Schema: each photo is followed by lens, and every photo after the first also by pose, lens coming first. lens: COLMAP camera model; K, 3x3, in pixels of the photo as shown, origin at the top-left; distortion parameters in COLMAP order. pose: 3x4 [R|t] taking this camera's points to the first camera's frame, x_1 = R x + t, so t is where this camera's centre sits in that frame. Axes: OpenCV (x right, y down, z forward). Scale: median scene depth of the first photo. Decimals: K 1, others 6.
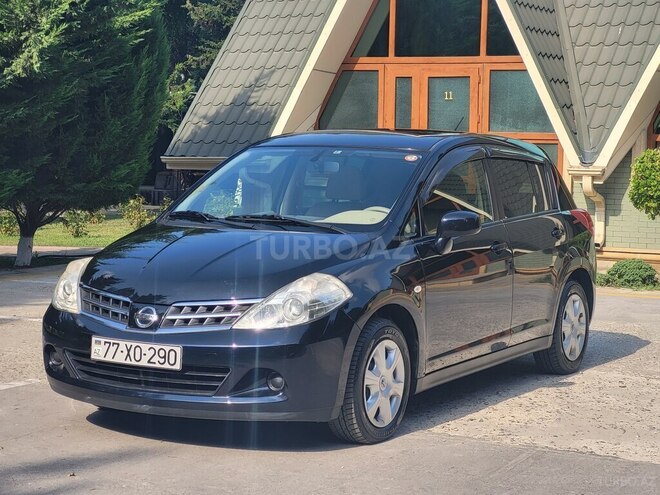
lens RADIAL K [[1471.7, 0, 329.9], [0, 1471.7, 313.7], [0, 0, 1]] dist [-0.000244, 1.050113]
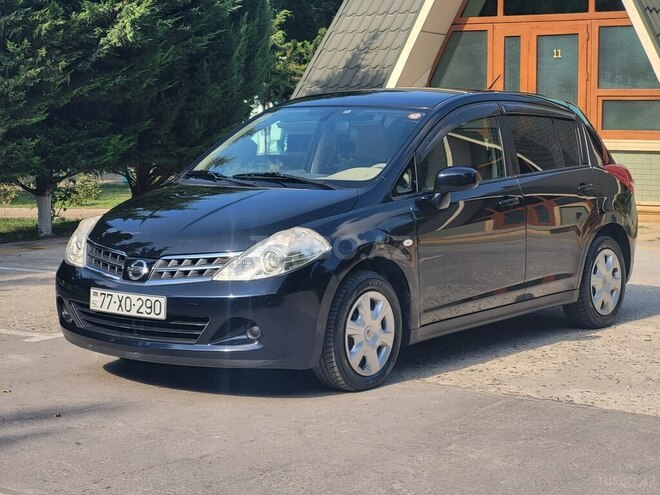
lens RADIAL K [[1471.7, 0, 329.9], [0, 1471.7, 313.7], [0, 0, 1]] dist [-0.000244, 1.050113]
pose [[0.991065, 0.000660, -0.133376, 0.139026], [0.002549, 0.999711, 0.023886, 0.007990], [0.133354, -0.024013, 0.990778, -0.031621]]
